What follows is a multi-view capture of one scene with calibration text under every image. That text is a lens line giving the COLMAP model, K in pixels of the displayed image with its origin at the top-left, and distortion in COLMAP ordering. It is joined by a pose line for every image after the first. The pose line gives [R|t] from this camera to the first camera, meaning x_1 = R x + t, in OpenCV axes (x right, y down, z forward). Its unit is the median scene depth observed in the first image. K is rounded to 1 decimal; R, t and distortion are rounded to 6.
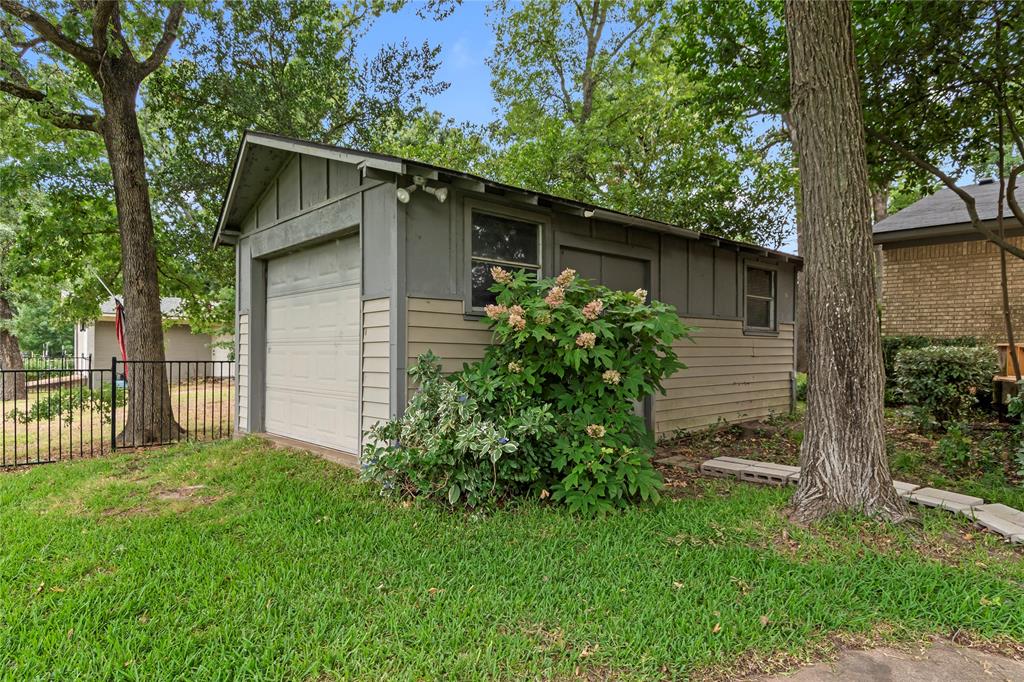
lens RADIAL K [[609.7, 0, 512.0], [0, 609.7, 341.0], [0, 0, 1]] dist [-0.000595, -0.000114]
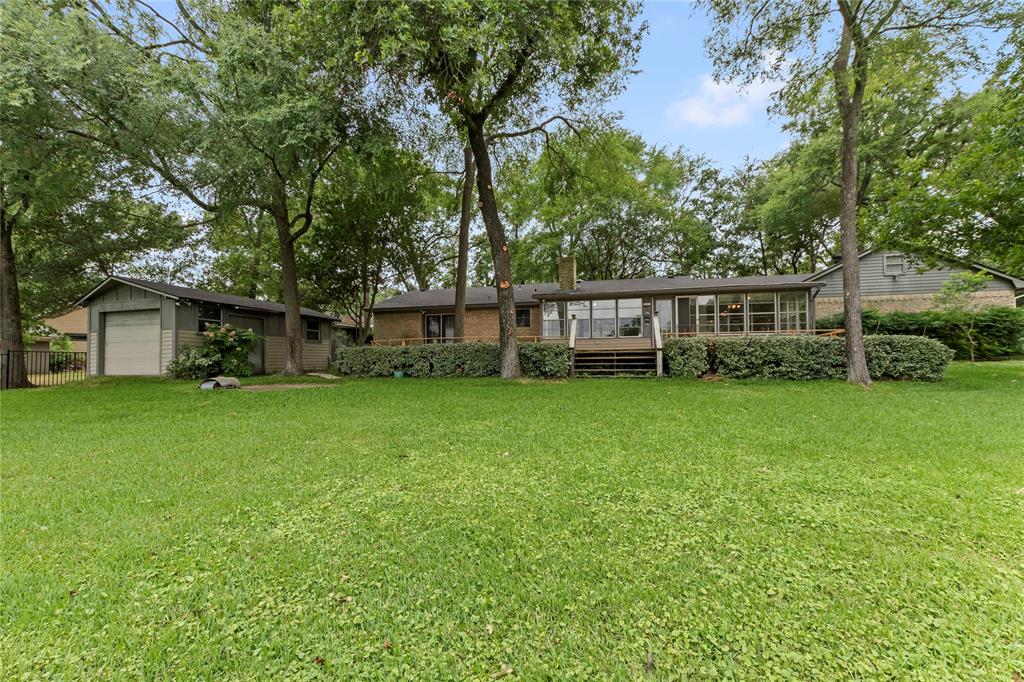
lens RADIAL K [[451.7, 0, 509.2], [0, 451.7, 345.4], [0, 0, 1]] dist [0.005060, 0.000265]
pose [[0.841469, 0.003738, 0.540293, 0.040811], [0.007707, 0.999791, -0.018920, 0.100113], [-0.540251, 0.020084, 0.841264, -2.523987]]
